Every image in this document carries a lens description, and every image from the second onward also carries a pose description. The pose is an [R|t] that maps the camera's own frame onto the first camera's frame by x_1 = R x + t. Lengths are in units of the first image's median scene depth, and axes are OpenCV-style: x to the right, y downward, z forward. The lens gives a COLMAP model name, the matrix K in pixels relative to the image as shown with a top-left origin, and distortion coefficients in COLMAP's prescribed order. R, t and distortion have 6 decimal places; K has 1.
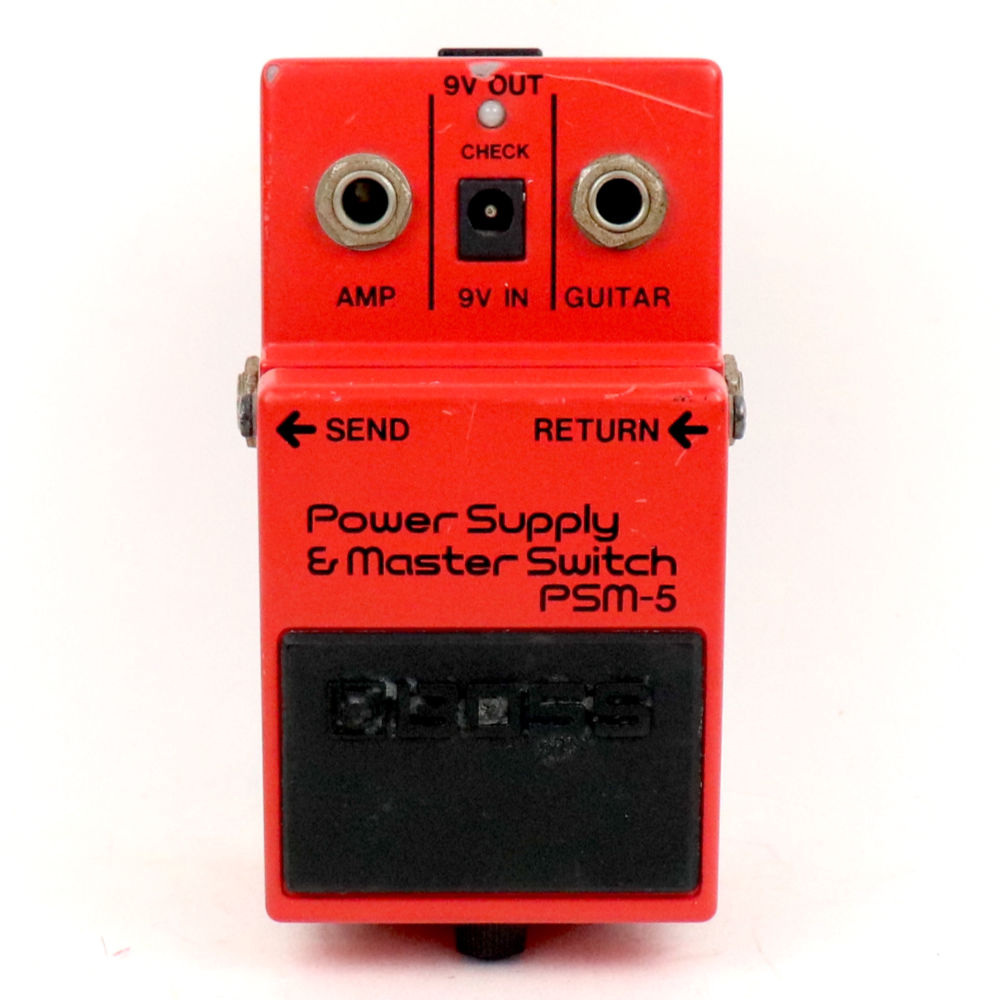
lens RADIAL K [[3177.5, 0, 502.7], [0, 3177.5, 502.3], [0, 0, 1]] dist [0.063516, 0.000000]
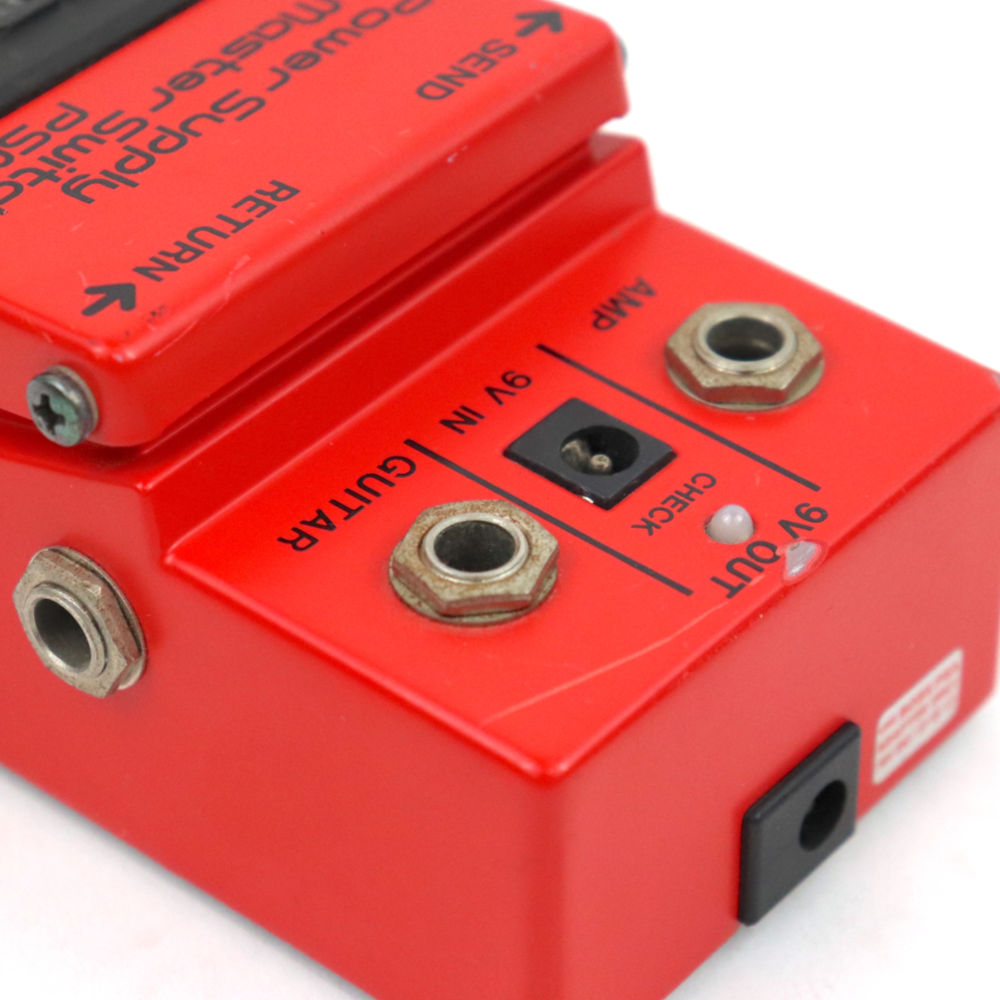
lens RADIAL K [[3744.7, 0, 503.9], [0, 3744.7, 494.0], [0, 0, 1]] dist [0.322733, 0.000000]
pose [[-0.641803, 0.476476, -0.600883, 0.438885], [-0.759598, -0.502637, 0.412755, -0.376705], [-0.105358, 0.721336, 0.684524, 0.541705]]
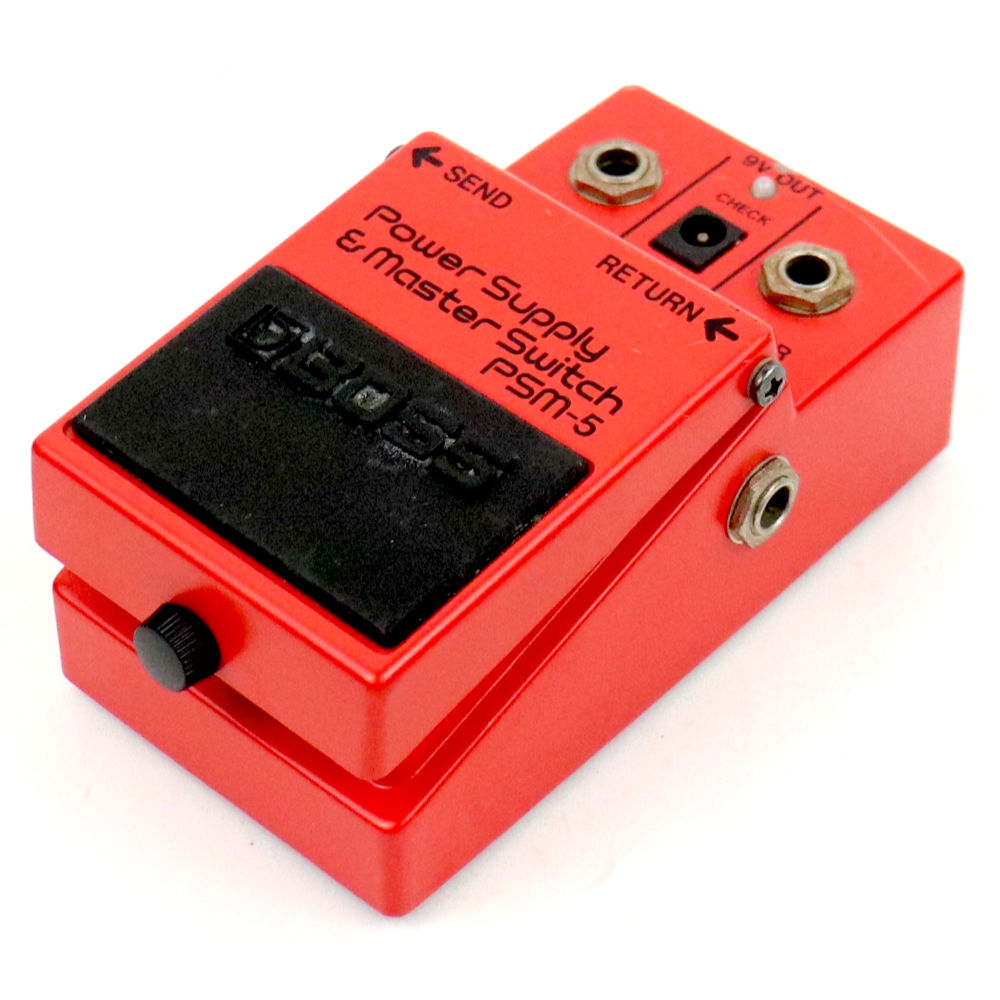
lens RADIAL K [[3177.5, 0, 568.2], [0, 3177.5, 499.9], [0, 0, 1]] dist [0.063516, 0.000000]
pose [[0.748305, 0.465536, -0.472564, 0.499478], [-0.658971, 0.439914, -0.610108, 0.614535], [-0.076140, 0.767953, 0.635965, 0.425235]]
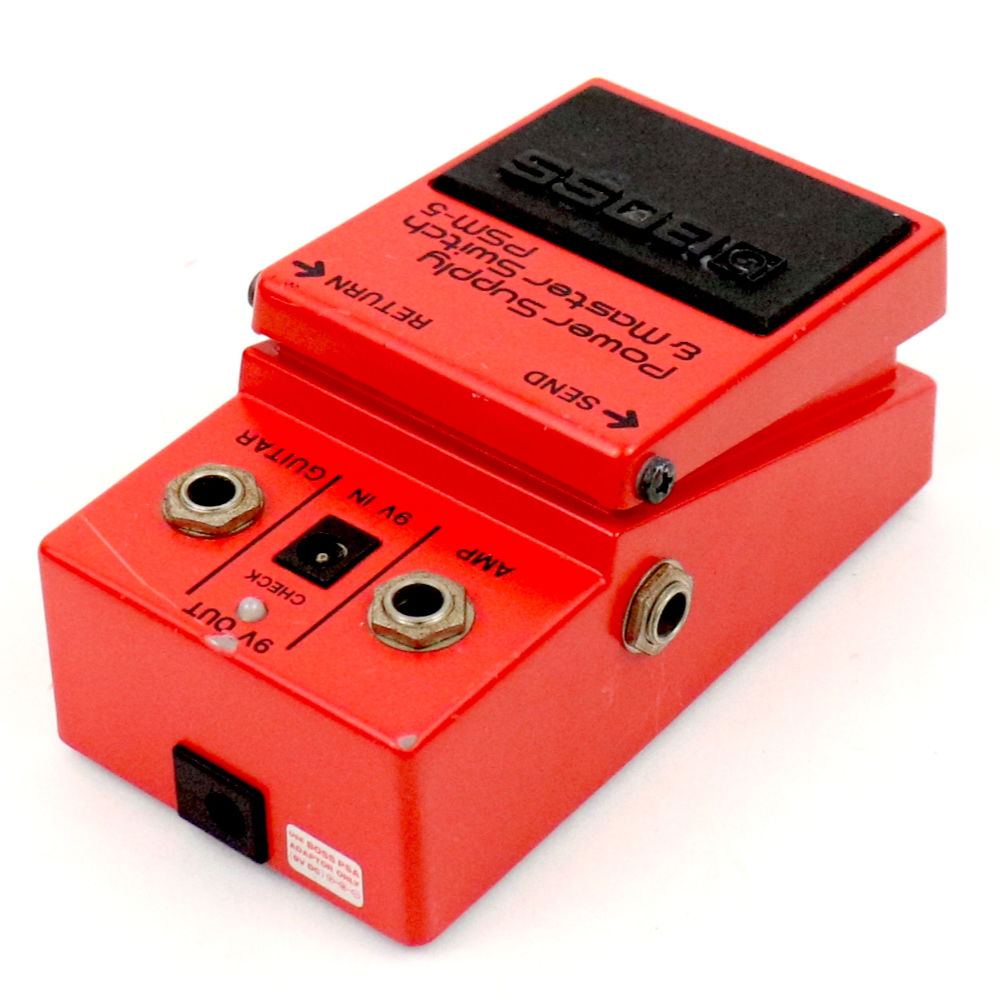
lens RADIAL K [[3177.5, 0, 504.2], [0, 3177.5, 501.6], [0, 0, 1]] dist [0.063516, 0.000000]
pose [[-0.781027, -0.403997, 0.476217, -0.490721], [0.619054, -0.601310, 0.505171, -0.528711], [0.082266, 0.689357, 0.719736, 0.333660]]
